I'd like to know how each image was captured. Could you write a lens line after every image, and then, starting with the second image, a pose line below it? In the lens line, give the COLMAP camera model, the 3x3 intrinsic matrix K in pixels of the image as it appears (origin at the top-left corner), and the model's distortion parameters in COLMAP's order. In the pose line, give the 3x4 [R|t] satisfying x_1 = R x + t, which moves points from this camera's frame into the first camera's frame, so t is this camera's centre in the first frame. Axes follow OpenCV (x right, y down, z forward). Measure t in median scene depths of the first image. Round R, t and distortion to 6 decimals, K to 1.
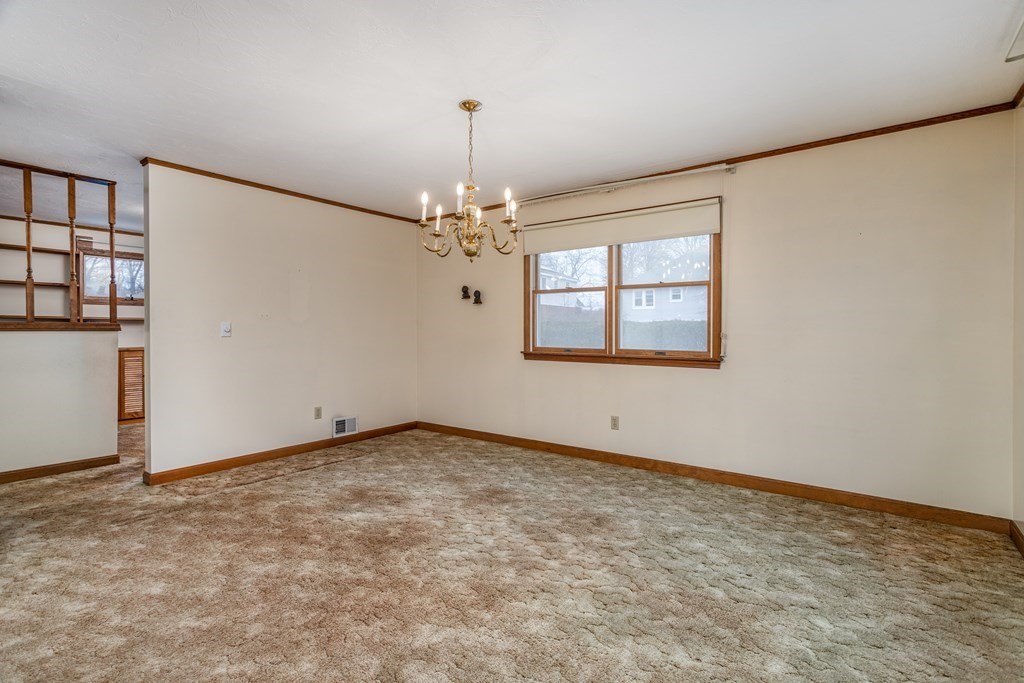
lens RADIAL K [[486.5, 0, 509.5], [0, 486.5, 336.0], [0, 0, 1]] dist [0.000494, 0.000046]
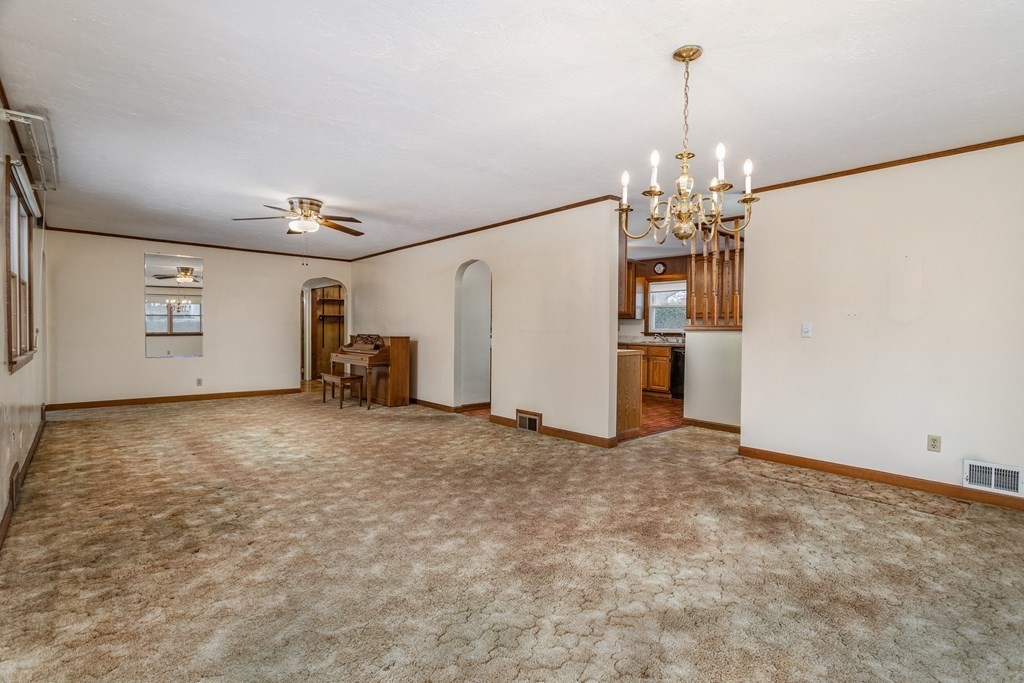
lens RADIAL K [[491.2, 0, 507.1], [0, 491.2, 332.8], [0, 0, 1]] dist [-0.000173, 0.000388]
pose [[-0.201670, 0.007302, -0.979426, 0.653701], [-0.020025, 0.999732, 0.011577, -0.006417], [0.979249, 0.021948, -0.201470, 0.718853]]
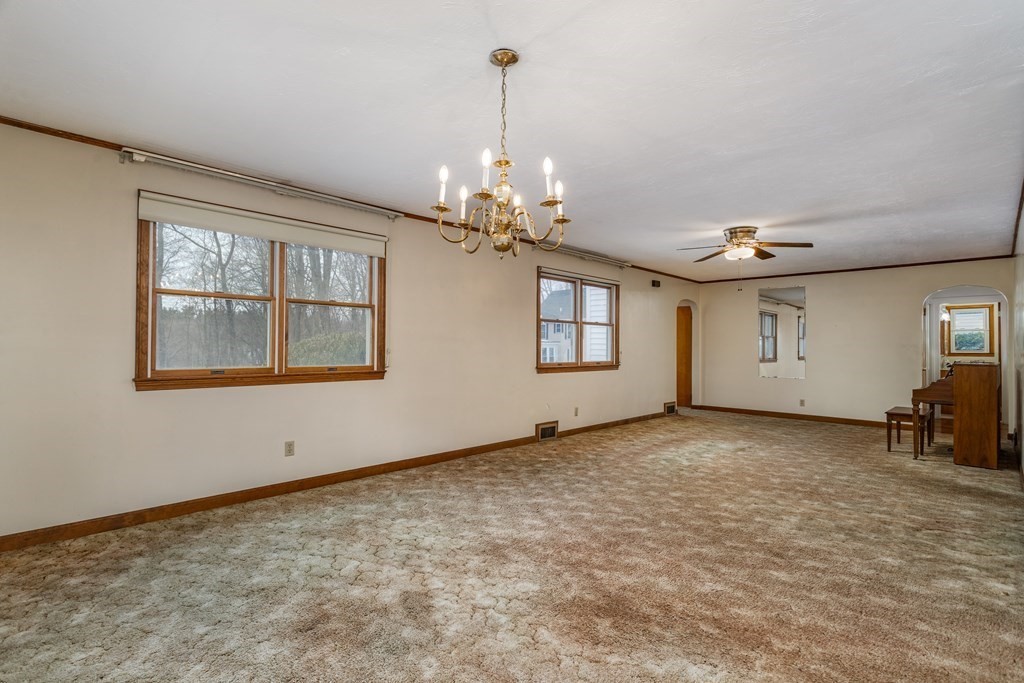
lens RADIAL K [[486.5, 0, 509.5], [0, 486.5, 336.0], [0, 0, 1]] dist [0.000494, 0.000046]
pose [[-0.992184, -0.001545, 0.124771, -0.153907], [-0.003298, 0.999899, -0.013842, -0.016105], [-0.124737, -0.014145, -0.992089, 1.446416]]
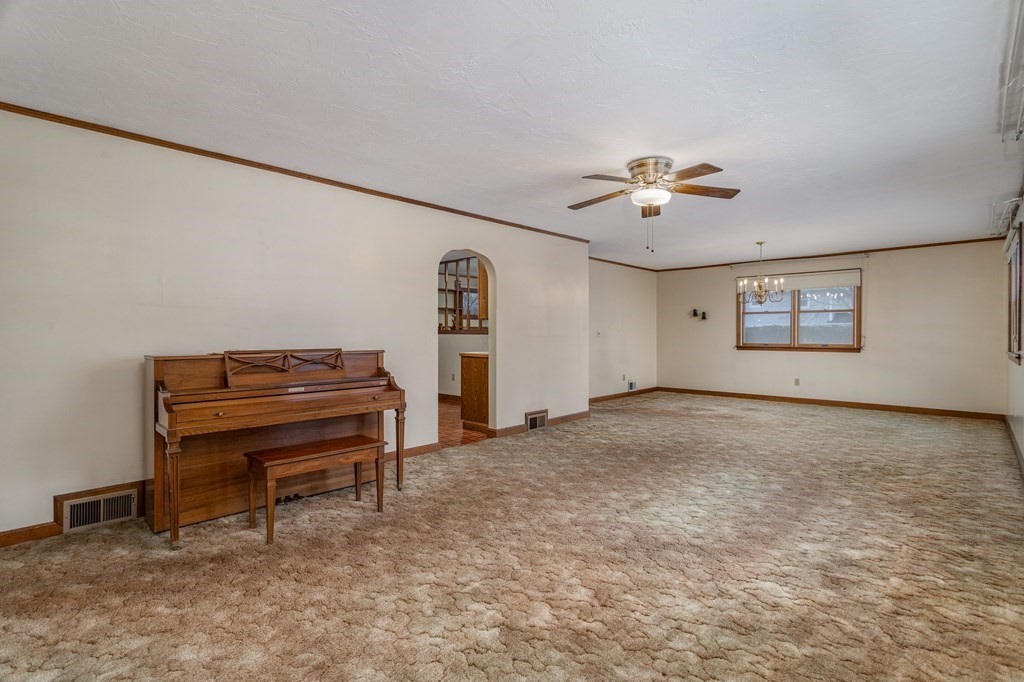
lens RADIAL K [[486.5, 0, 509.5], [0, 486.5, 335.5], [0, 0, 1]] dist [0.000494, 0.000046]
pose [[0.994055, 0.000652, -0.108880, -0.882255], [-0.001802, 0.999944, -0.010457, 0.019968], [0.108867, 0.010591, 0.994000, -1.300278]]
